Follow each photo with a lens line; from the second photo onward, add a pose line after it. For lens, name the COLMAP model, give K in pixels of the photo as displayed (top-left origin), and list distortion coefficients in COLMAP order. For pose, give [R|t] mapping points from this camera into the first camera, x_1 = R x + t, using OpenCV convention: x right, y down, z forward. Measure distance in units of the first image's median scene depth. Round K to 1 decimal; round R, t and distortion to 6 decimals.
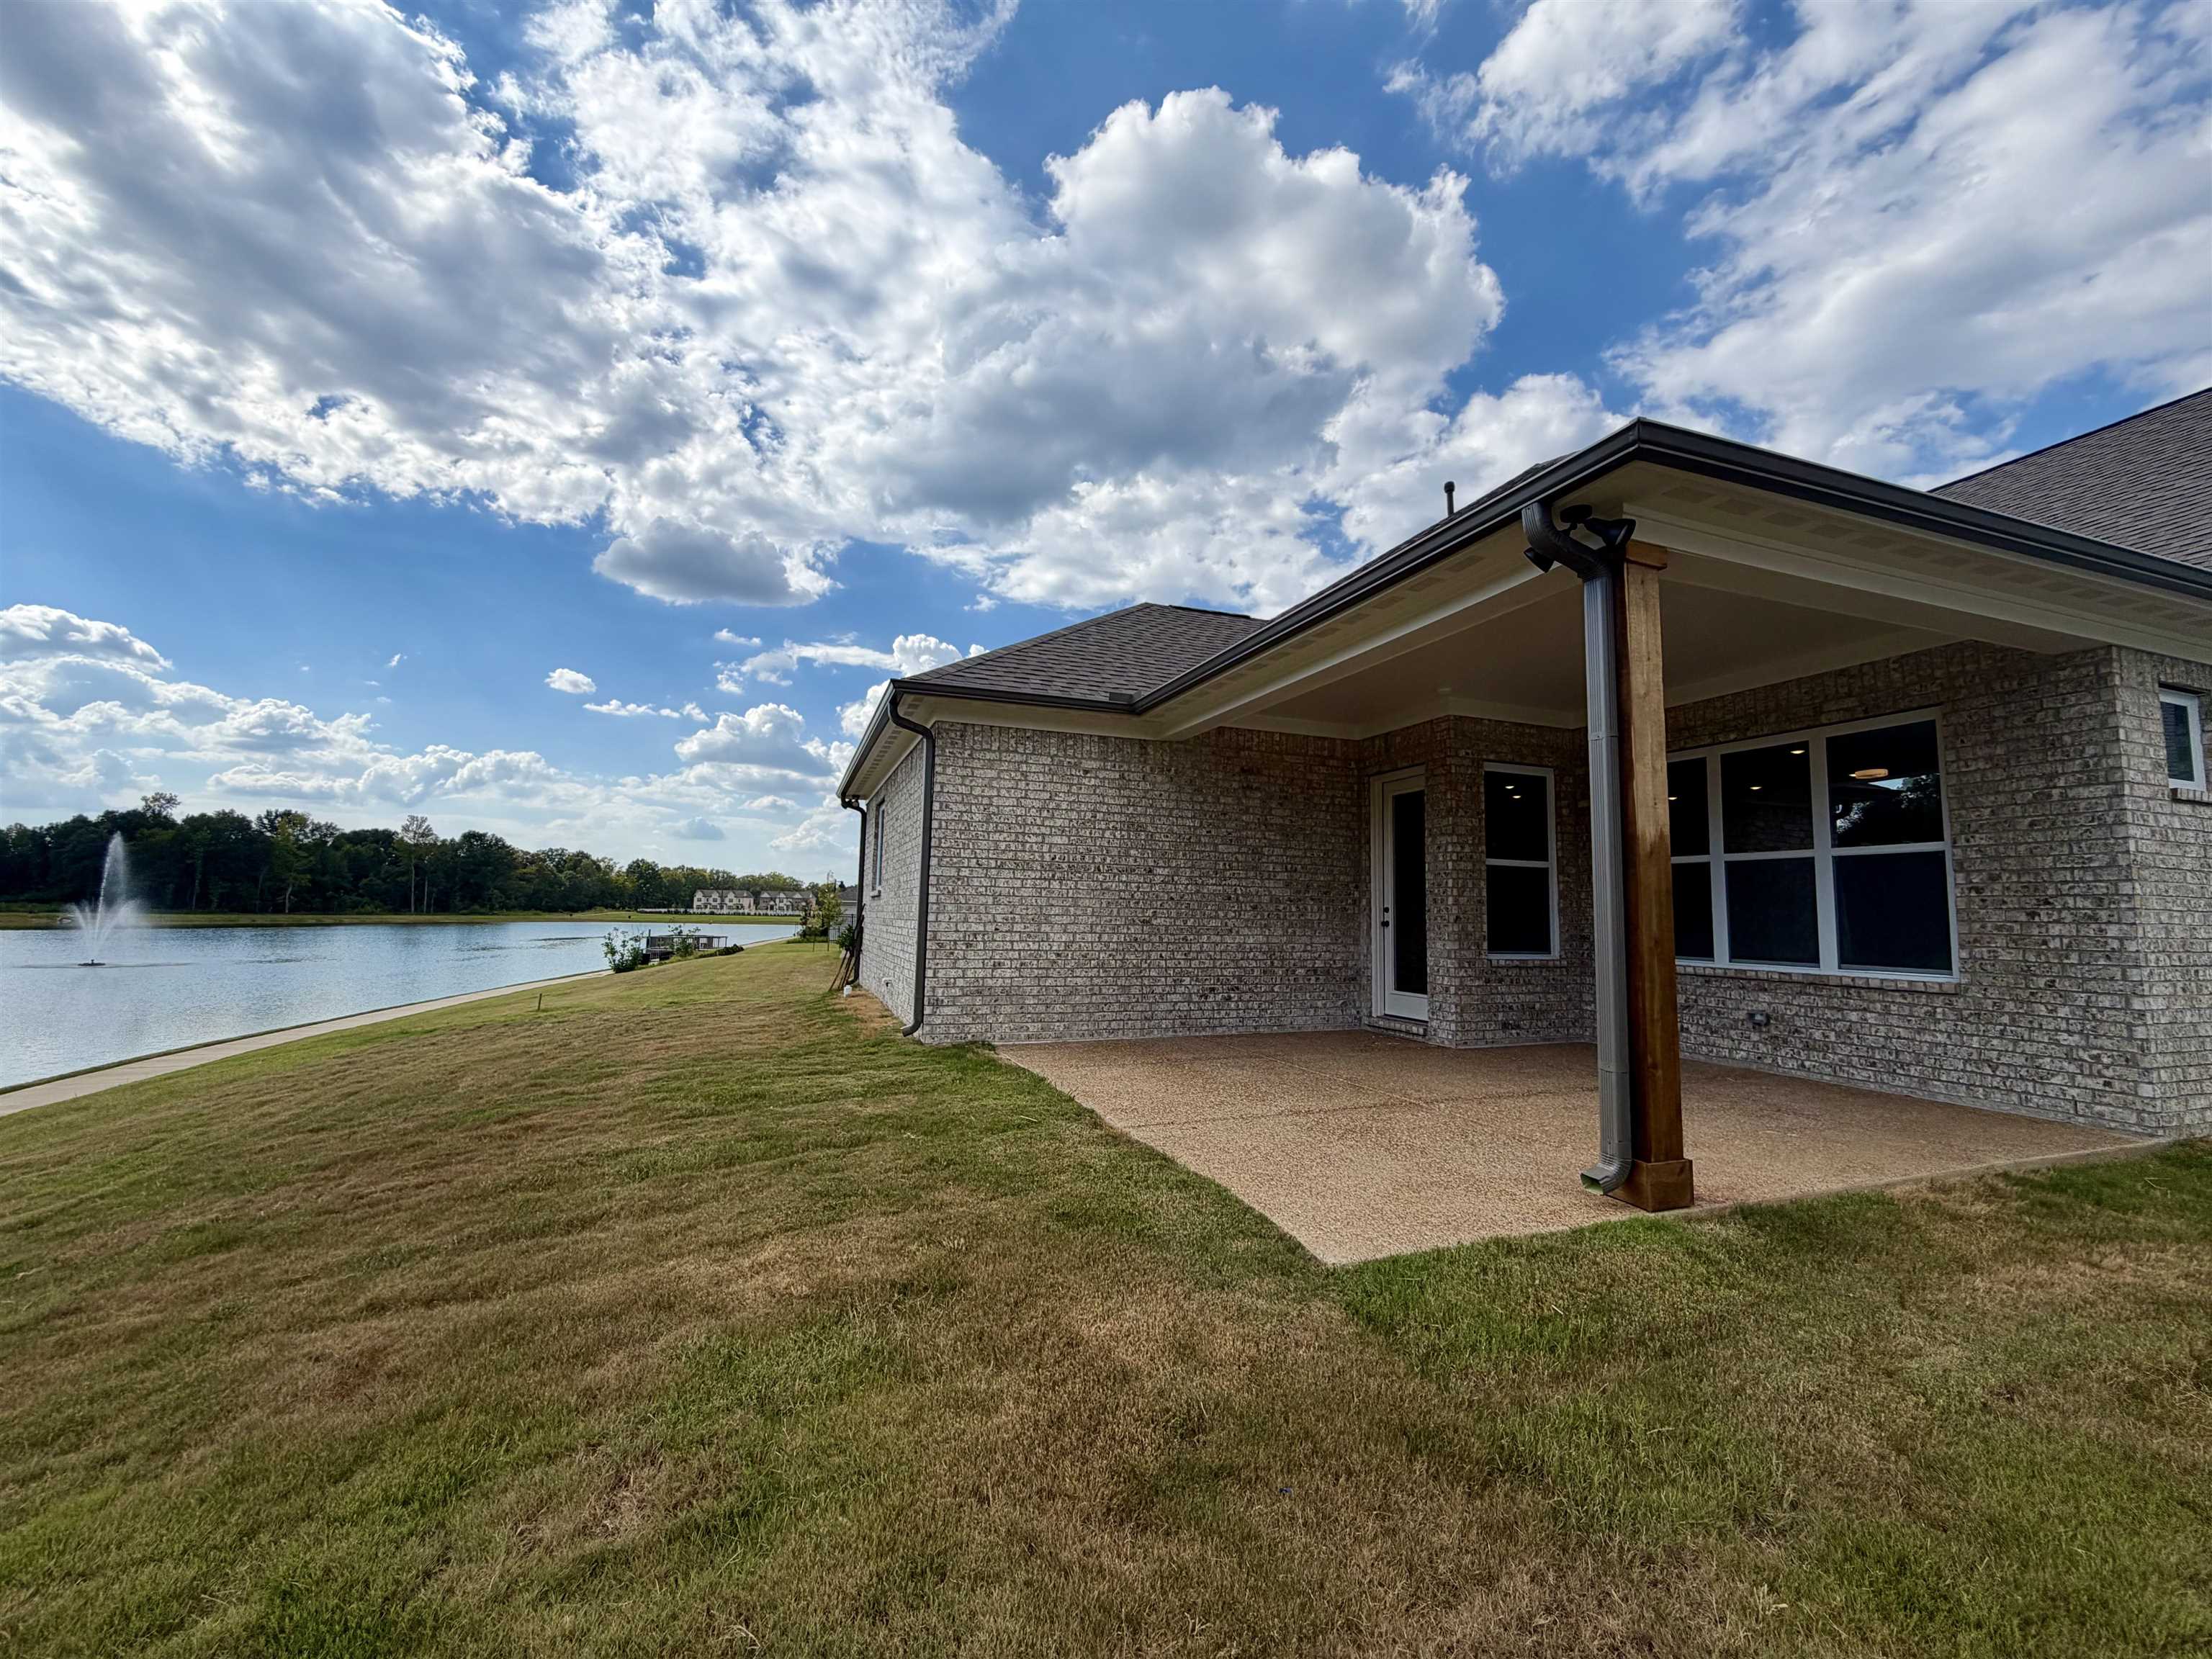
lens RADIAL K [[880.6, 0, 1104.2], [0, 880.6, 827.9], [0, 0, 1]] dist [0.001000, -0.000105]
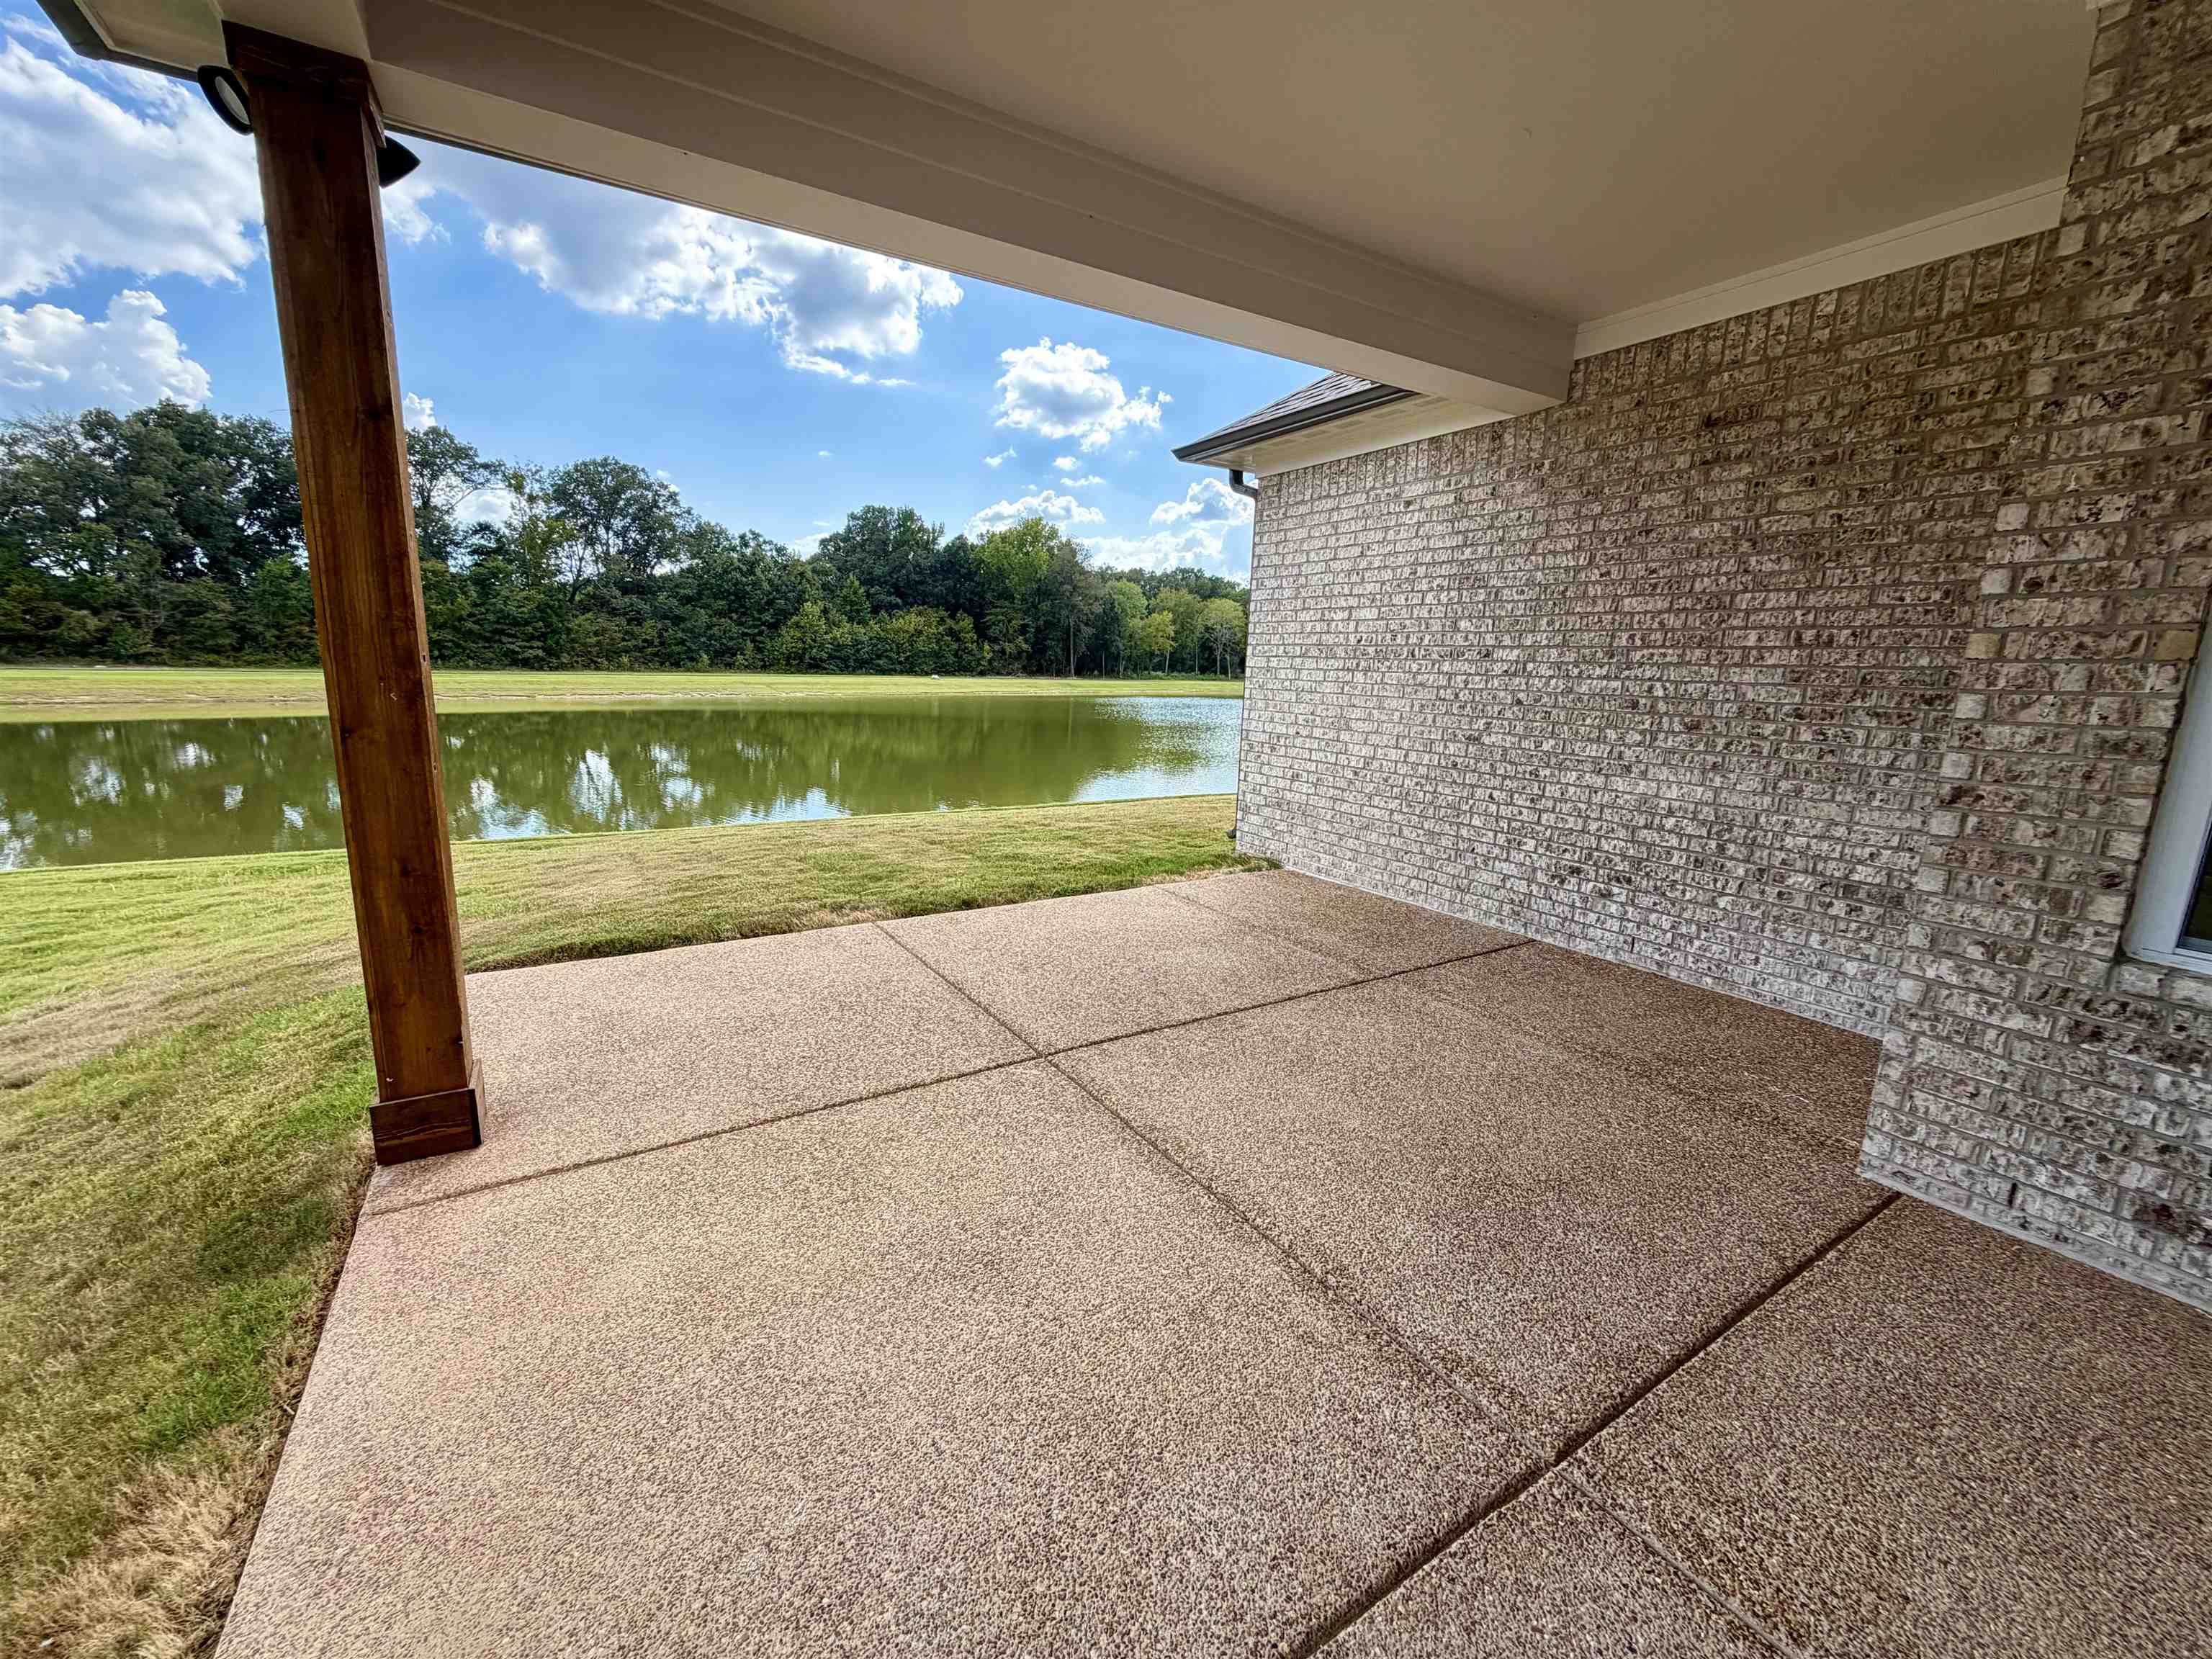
lens RADIAL K [[880.6, 0, 1104.2], [0, 880.6, 827.9], [0, 0, 1]] dist [0.001000, -0.000105]
pose [[0.200440, 0.167722, -0.965243, 0.608330], [0.068152, 0.980463, 0.184519, 0.036772], [0.977333, -0.102768, 0.185093, 0.630269]]
